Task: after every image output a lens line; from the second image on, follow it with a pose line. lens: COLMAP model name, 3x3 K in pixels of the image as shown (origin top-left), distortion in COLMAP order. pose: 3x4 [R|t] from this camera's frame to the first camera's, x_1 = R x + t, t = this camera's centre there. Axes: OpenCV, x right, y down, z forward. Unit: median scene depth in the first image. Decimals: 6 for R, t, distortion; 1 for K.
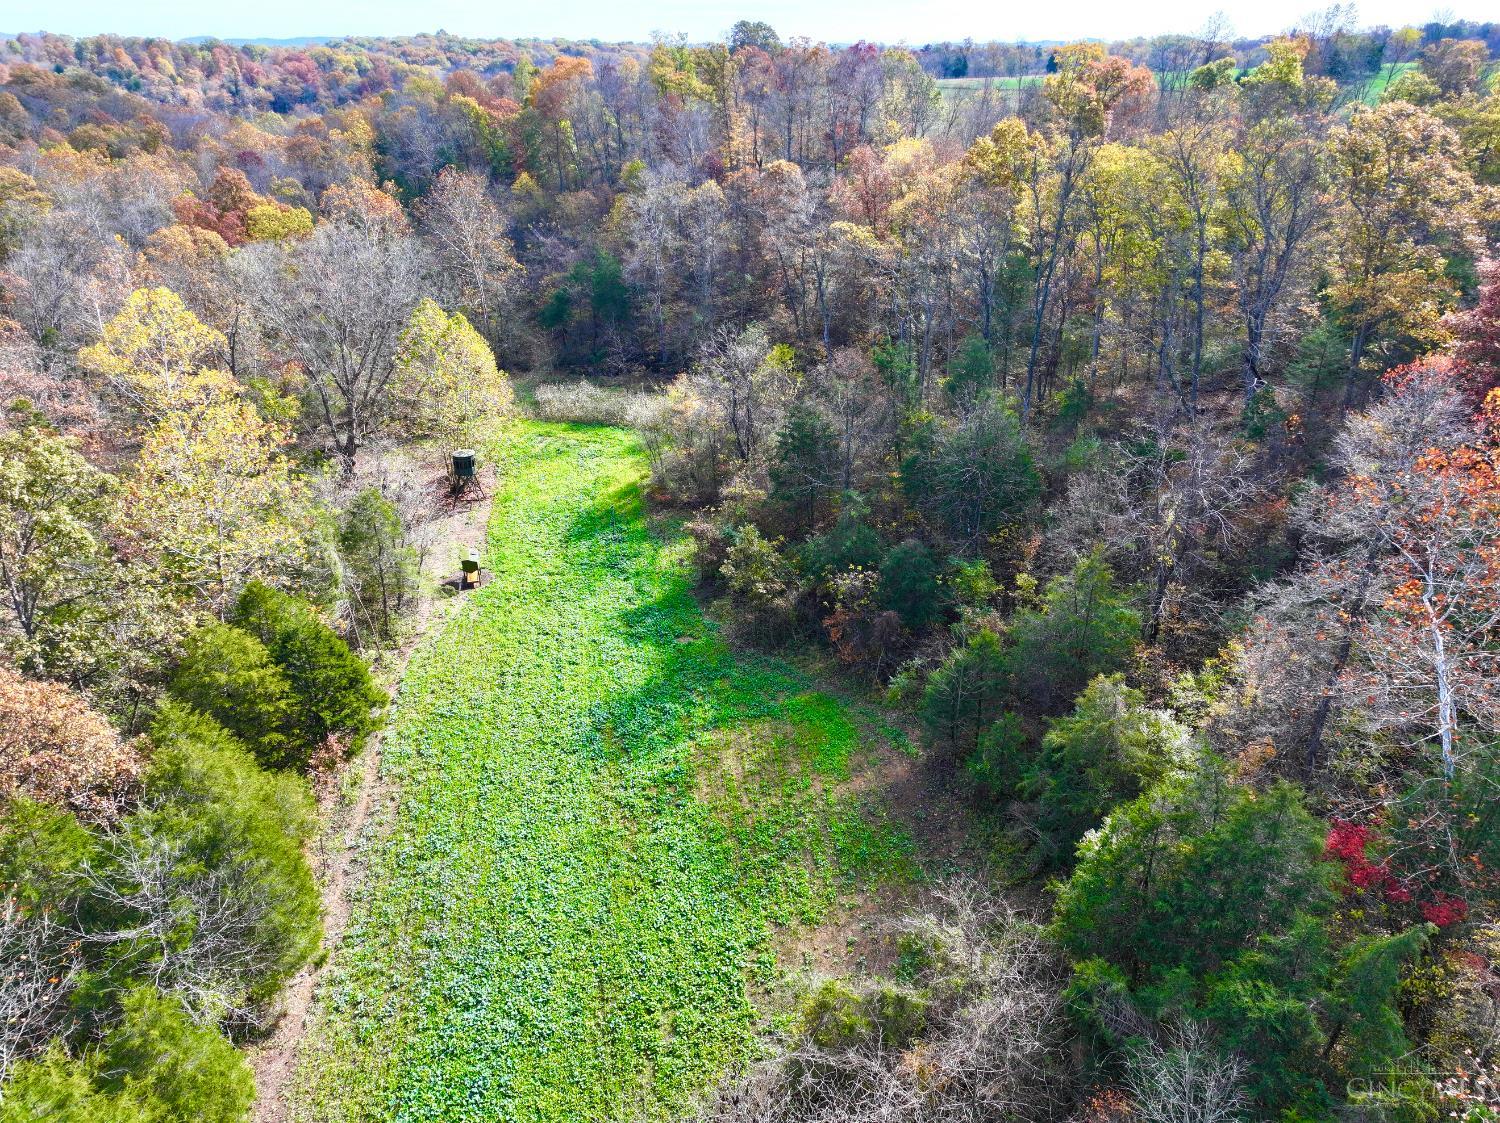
lens RADIAL K [[1052.1, 0, 753.2], [0, 1052.1, 559.4], [0, 0, 1]] dist [-0.001896, 0.016729]
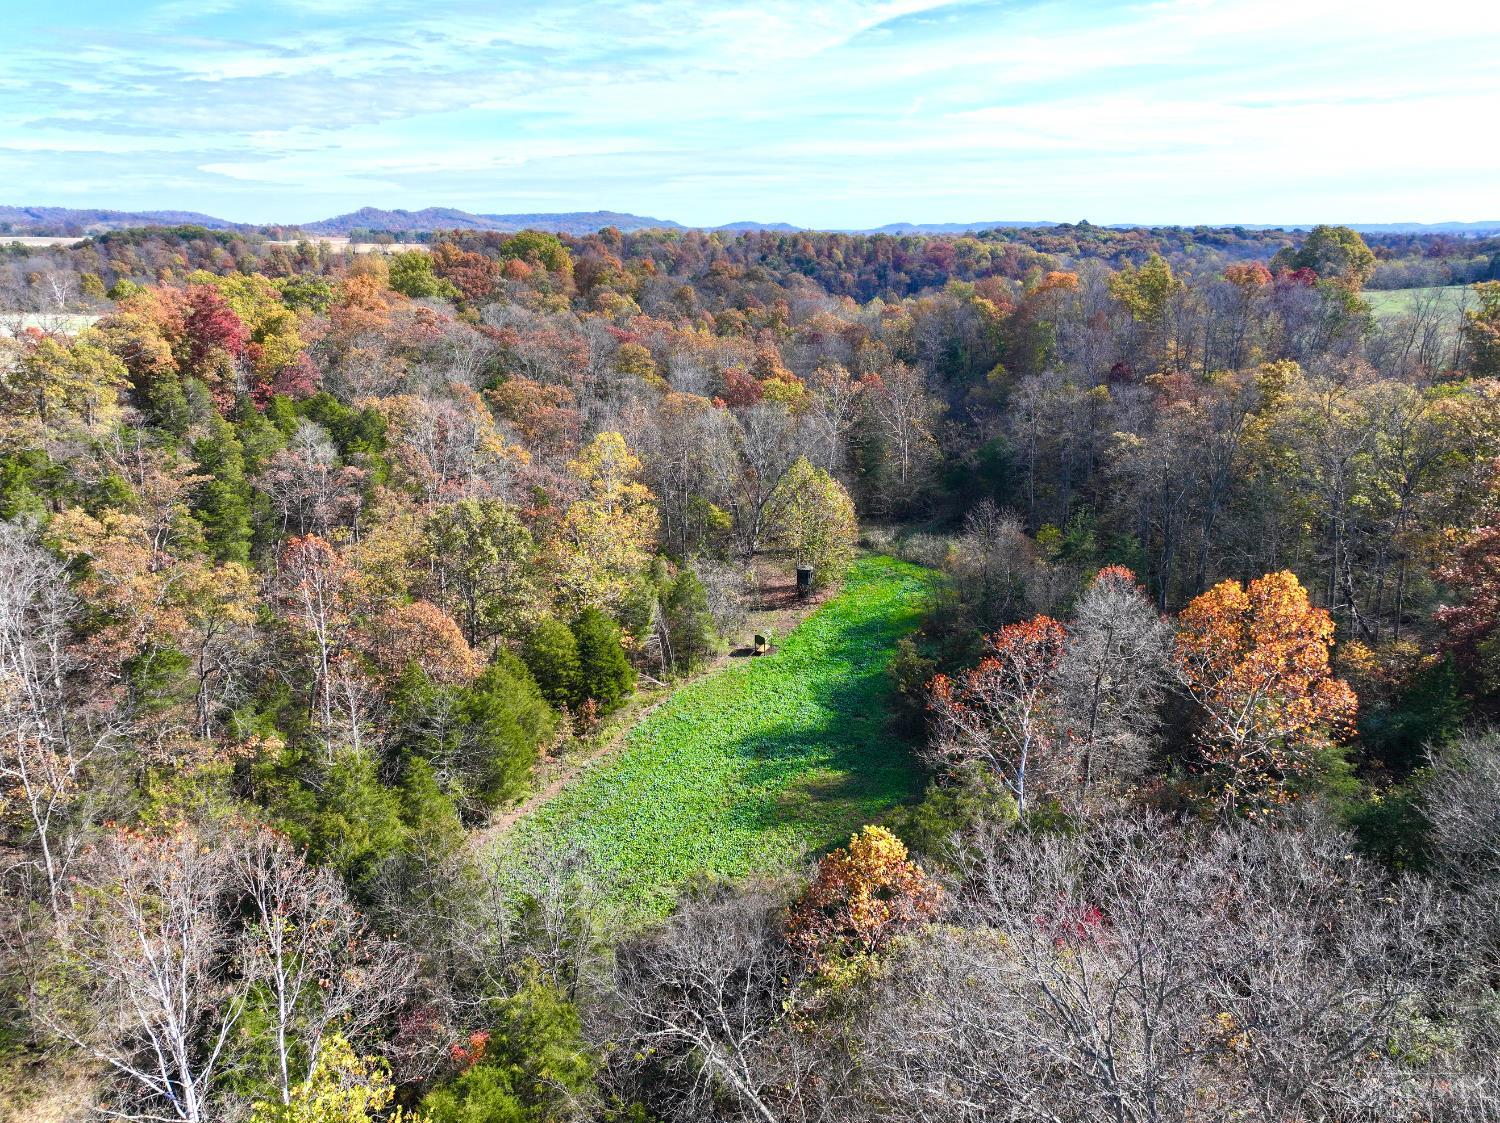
lens RADIAL K [[1052.1, 0, 753.2], [0, 1052.1, 559.4], [0, 0, 1]] dist [-0.001896, 0.016729]
pose [[0.840162, 0.158214, -0.518745, 0.329922], [-0.233153, 0.968969, -0.082085, 0.014784], [0.489661, 0.189912, 0.850979, -0.173679]]
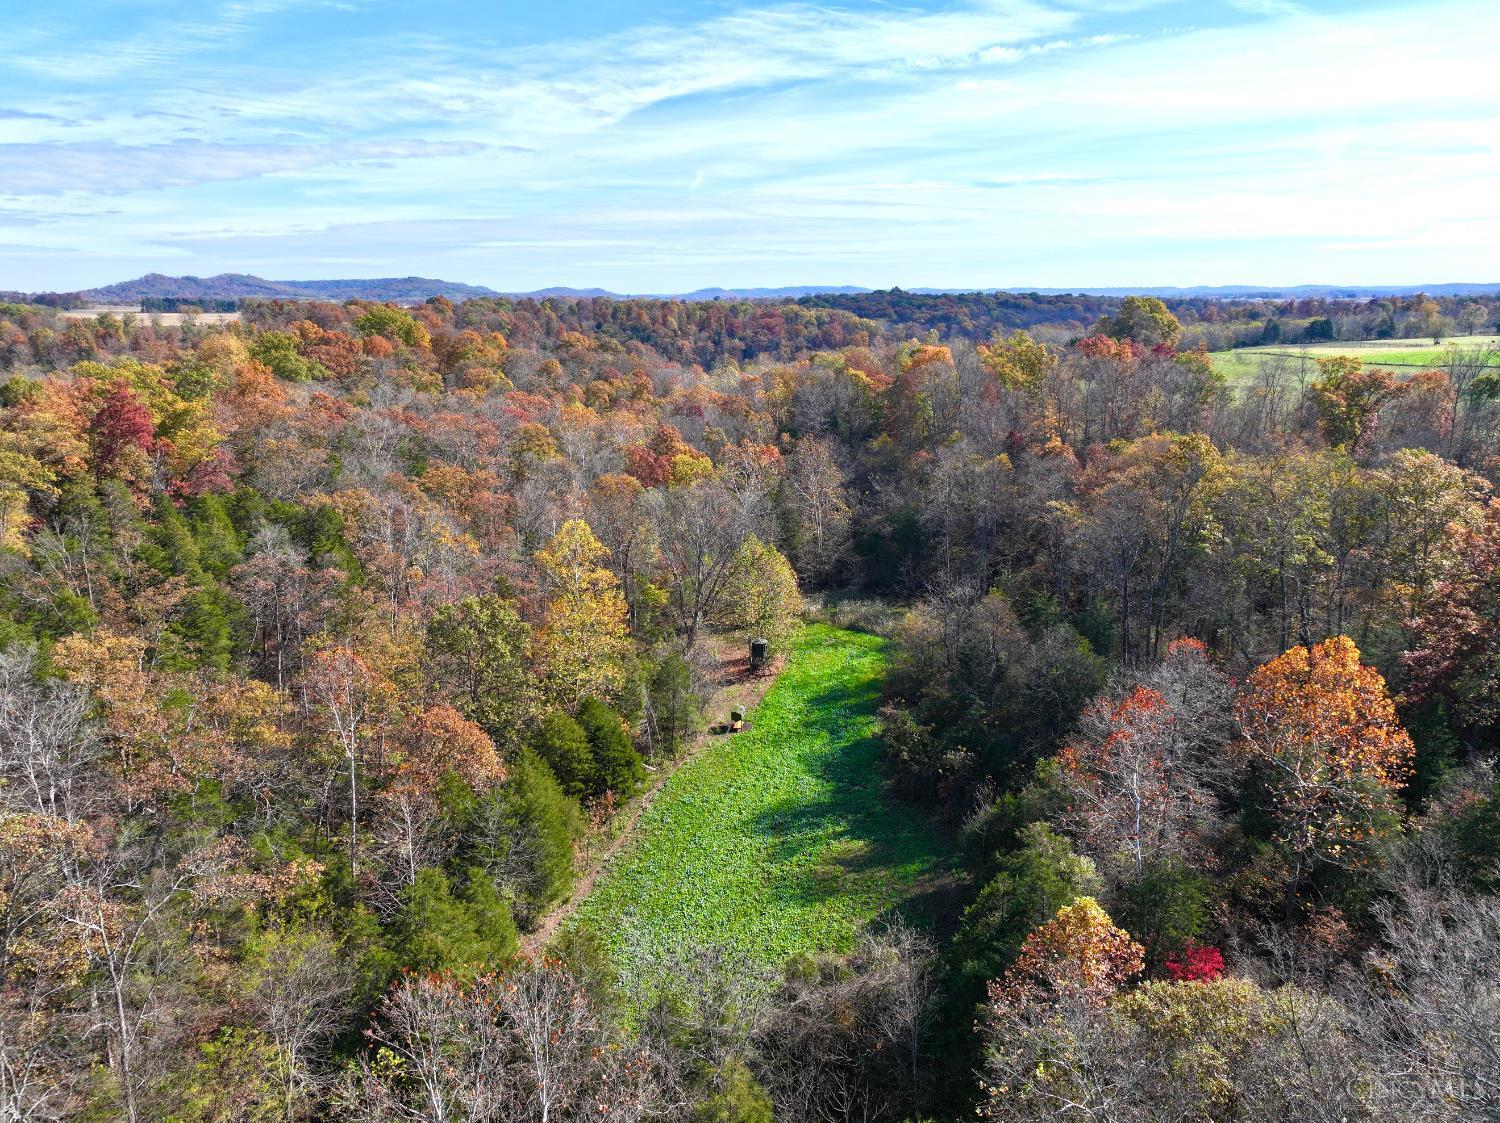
lens RADIAL K [[1052.1, 0, 753.2], [0, 1052.1, 559.4], [0, 0, 1]] dist [-0.001896, 0.016729]
pose [[0.920389, 0.087429, -0.381104, 0.213054], [-0.162546, 0.972022, -0.169567, 0.028438], [0.355616, 0.218014, 0.908849, -0.266108]]
